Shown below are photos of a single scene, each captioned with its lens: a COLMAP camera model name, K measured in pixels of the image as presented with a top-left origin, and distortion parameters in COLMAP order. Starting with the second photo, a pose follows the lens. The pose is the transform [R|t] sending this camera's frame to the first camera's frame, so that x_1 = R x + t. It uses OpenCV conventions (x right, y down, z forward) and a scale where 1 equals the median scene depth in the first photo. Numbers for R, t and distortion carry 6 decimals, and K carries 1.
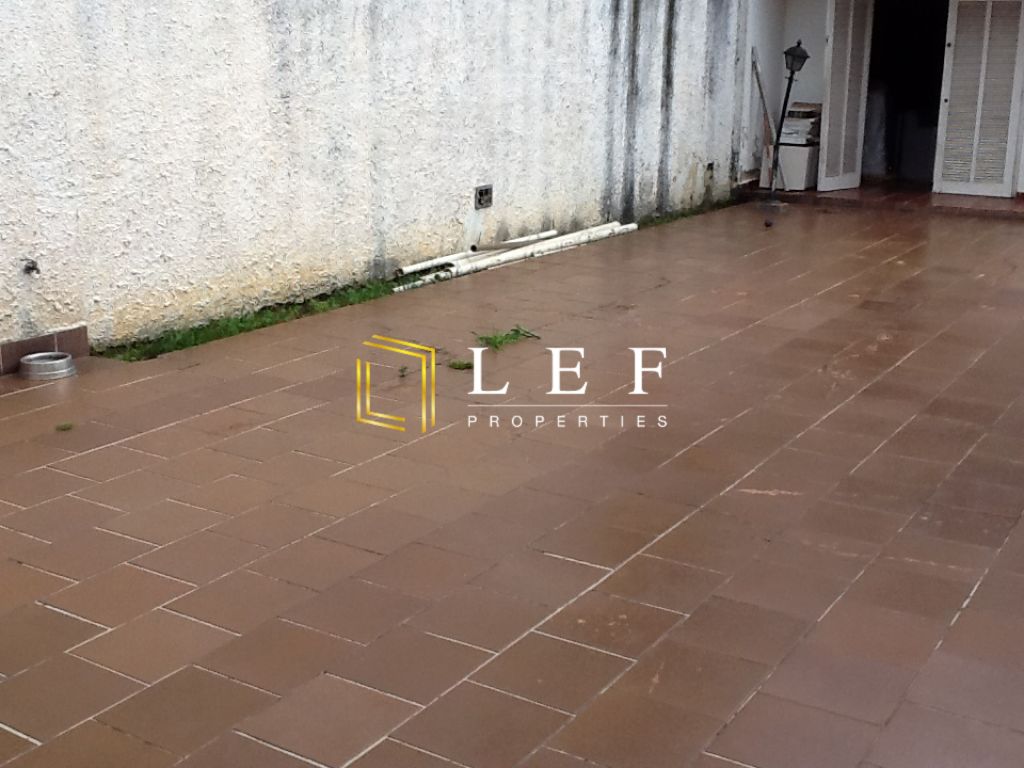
lens RADIAL K [[1272.0, 0, 507.2], [0, 1272.0, 365.7], [0, 0, 1]] dist [-0.022135, -0.003115]
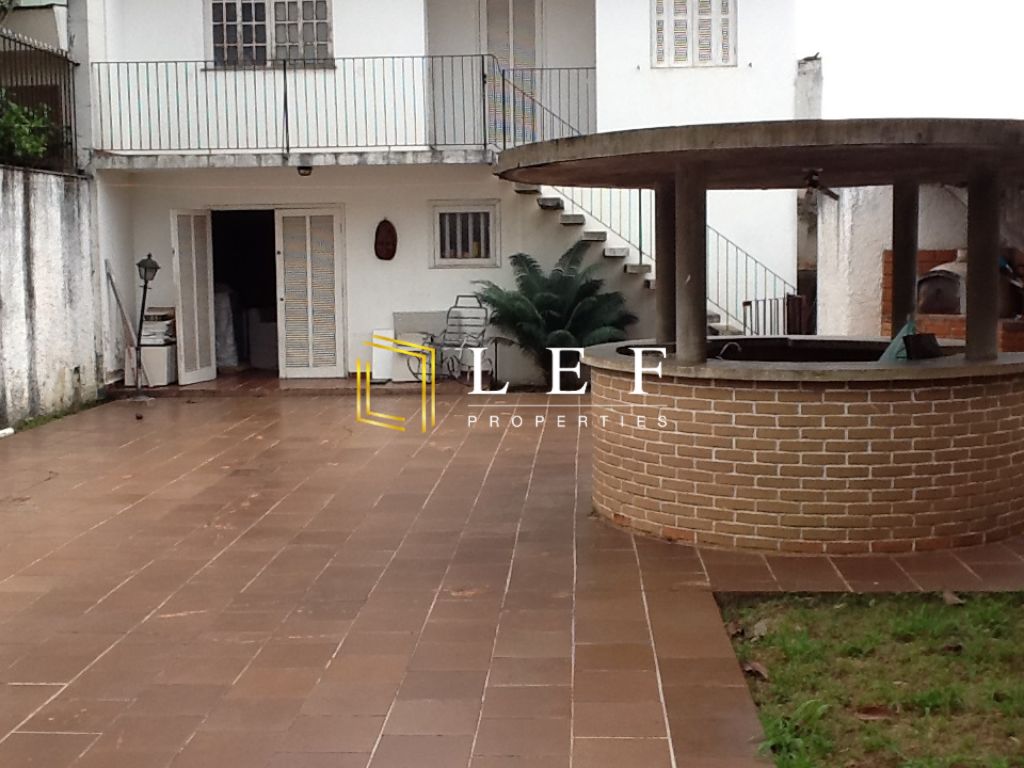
lens RADIAL K [[1266.0, 0, 508.4], [0, 1266.0, 363.4], [0, 0, 1]] dist [-0.013990, 0.012018]
pose [[0.875607, -0.068361, 0.478163, -0.031894], [0.142157, 0.982562, -0.119844, 0.017691], [-0.461632, 0.172910, 0.870056, -0.099075]]
